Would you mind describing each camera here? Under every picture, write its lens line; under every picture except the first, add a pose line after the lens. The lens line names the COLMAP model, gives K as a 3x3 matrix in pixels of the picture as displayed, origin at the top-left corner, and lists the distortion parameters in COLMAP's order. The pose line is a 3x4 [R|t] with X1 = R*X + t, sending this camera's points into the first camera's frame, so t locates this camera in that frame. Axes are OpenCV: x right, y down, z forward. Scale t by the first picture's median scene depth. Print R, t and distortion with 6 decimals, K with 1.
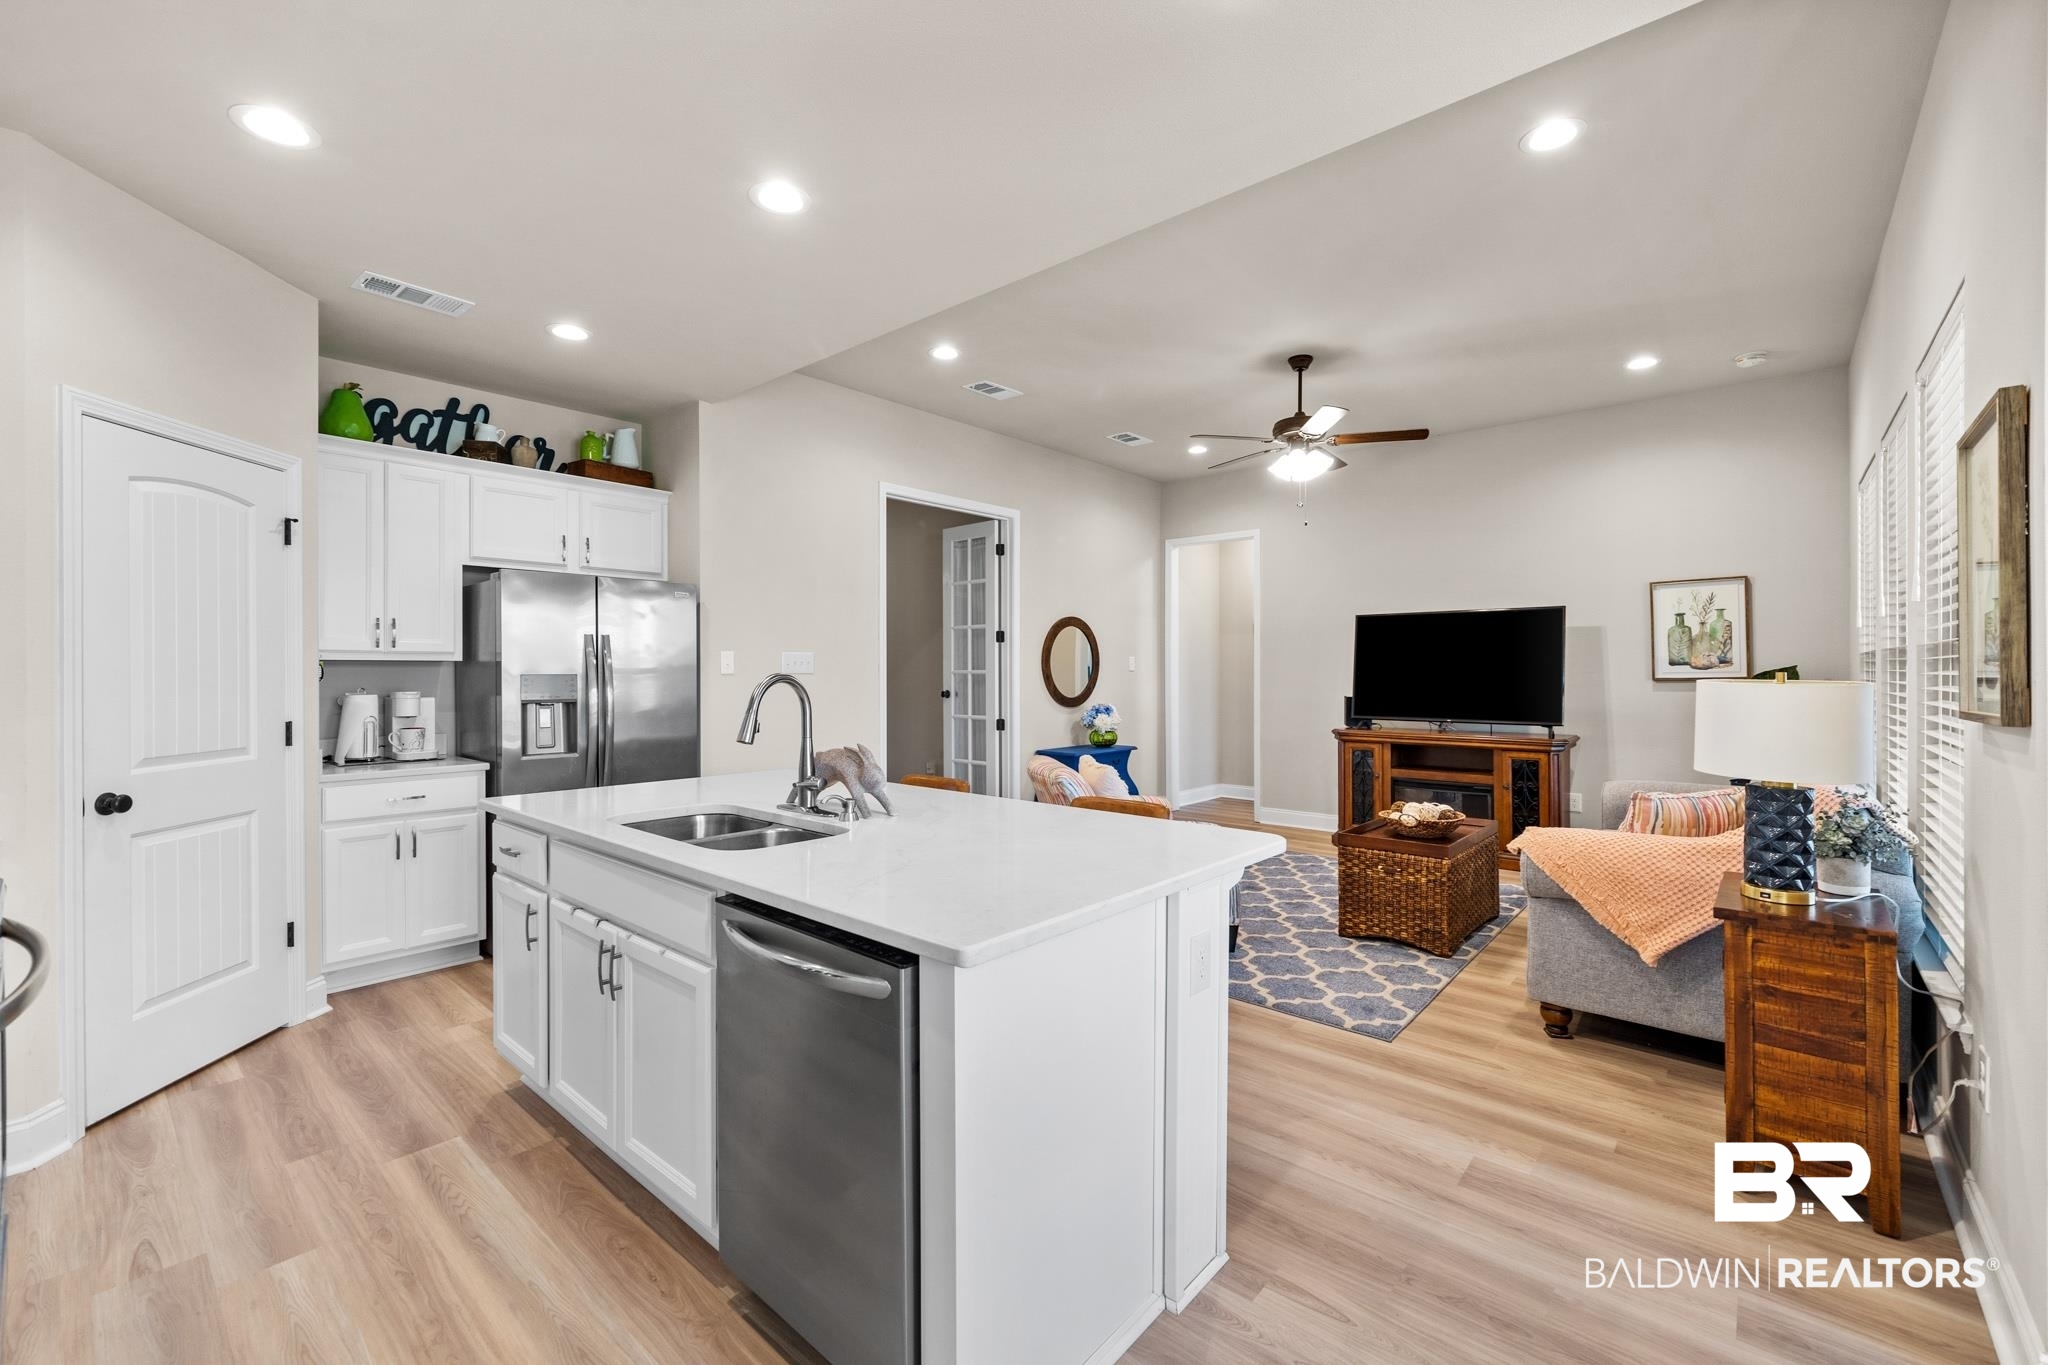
lens RADIAL K [[816.1, 0, 1017.6], [0, 816.1, 672.4], [0, 0, 1]] dist [-0.003858, -0.000514]
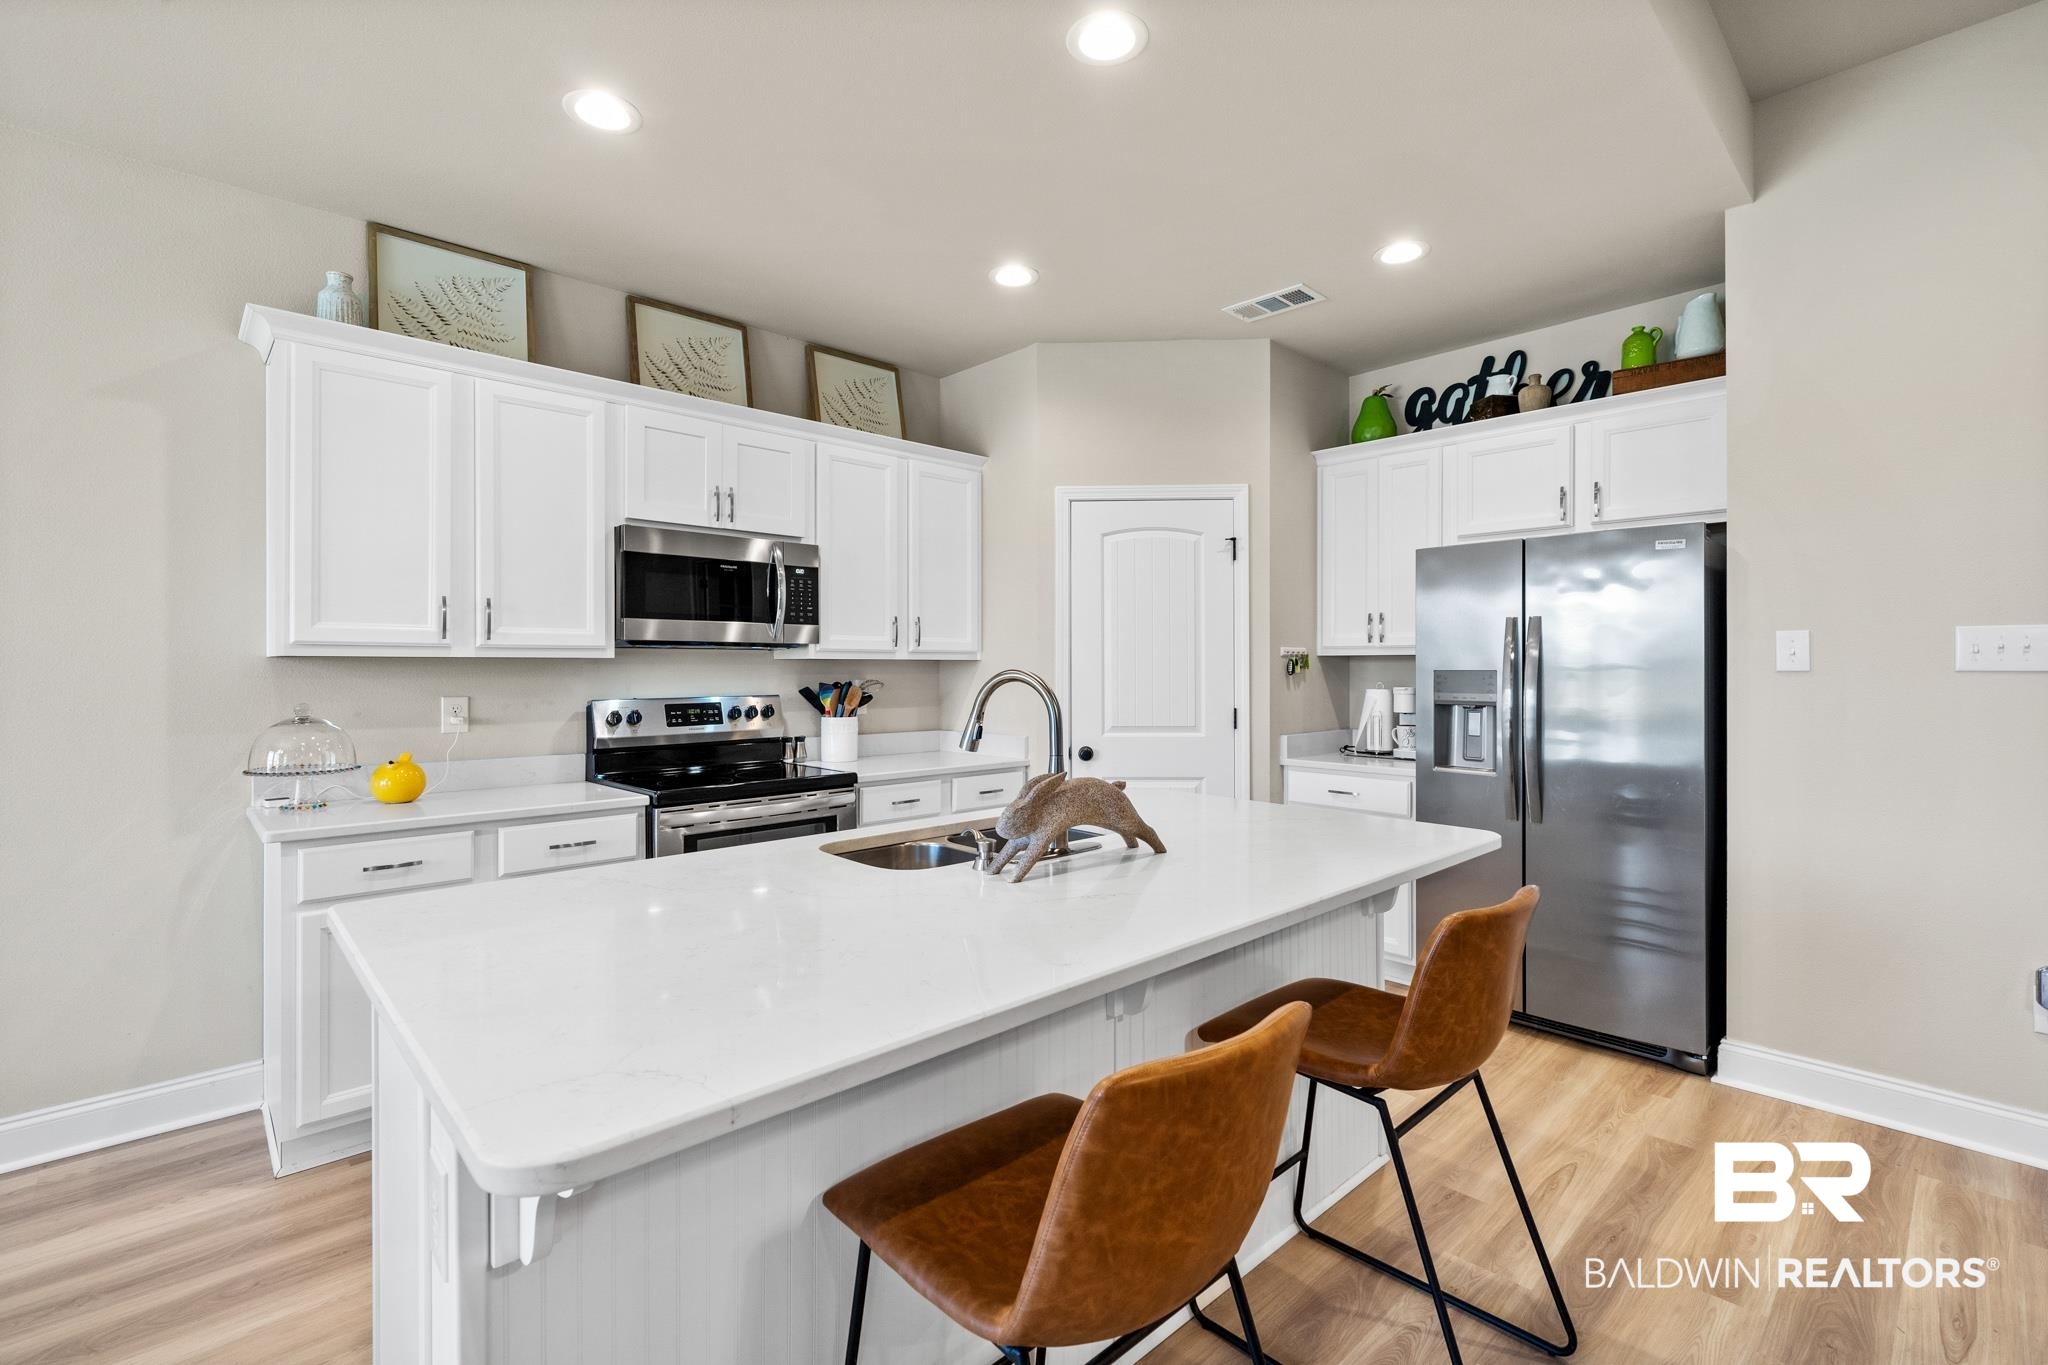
lens RADIAL K [[920.9, 0, 1027.8], [0, 920.9, 652.4], [0, 0, 1]] dist [-0.000998, -0.000123]
pose [[-0.082376, -0.012631, -0.996521, 0.350718], [-0.000850, 0.999920, -0.012604, -0.003077], [0.996601, -0.000191, -0.082380, 0.600053]]
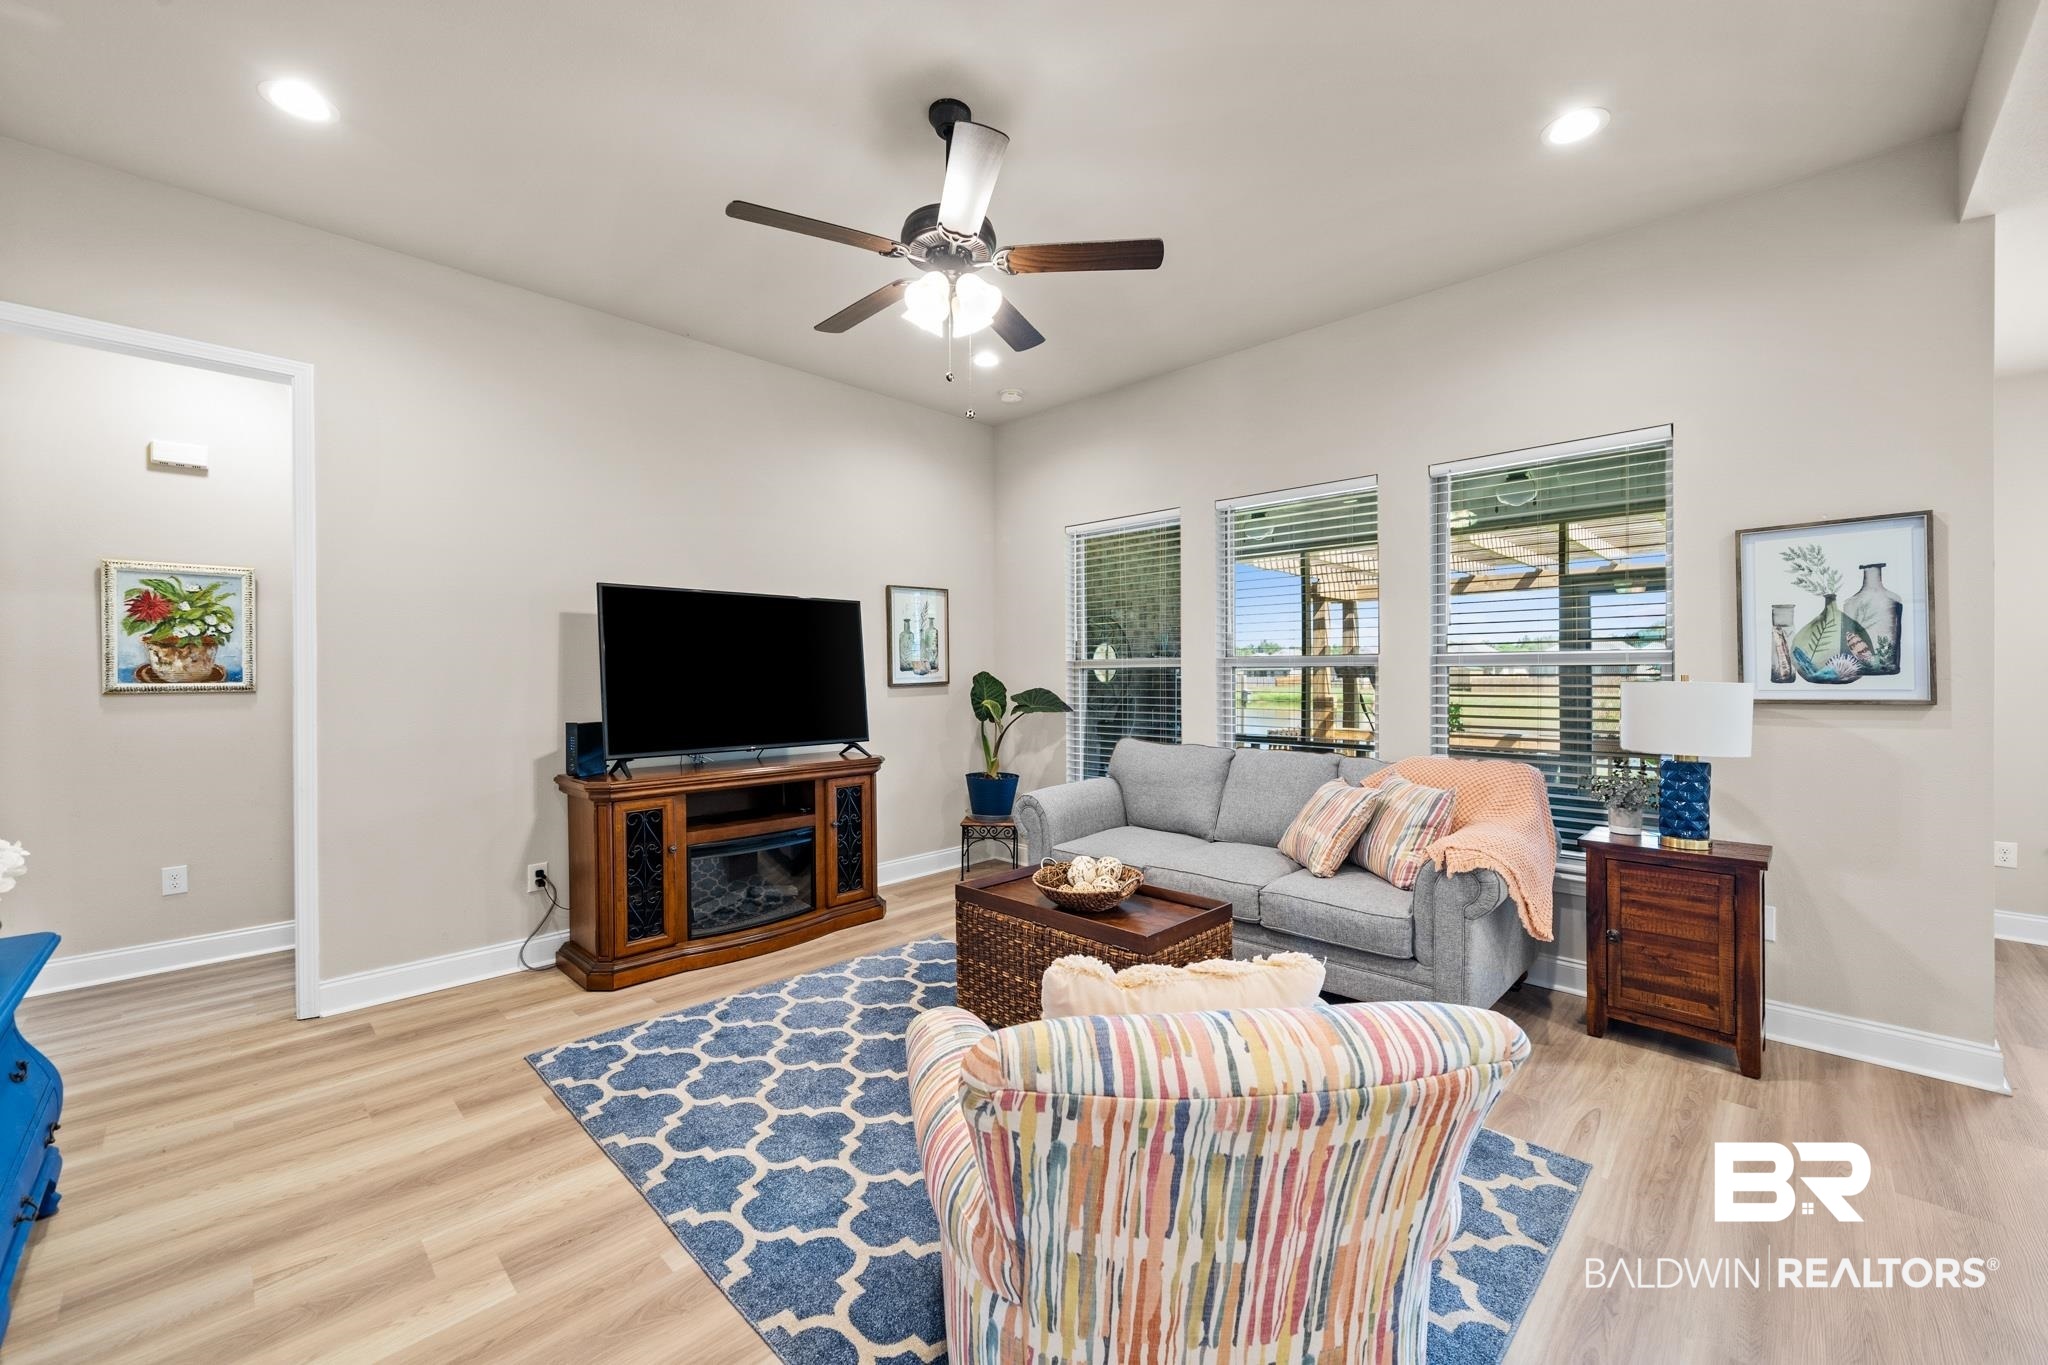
lens RADIAL K [[808.1, 0, 1030.0], [0, 808.1, 672.6], [0, 0, 1]] dist [0.002674, 0.000000]
pose [[0.044974, 0.005078, 0.998975, -0.223991], [0.007019, 0.999961, -0.005399, -0.000475], [-0.998964, 0.007254, 0.044936, 1.048148]]
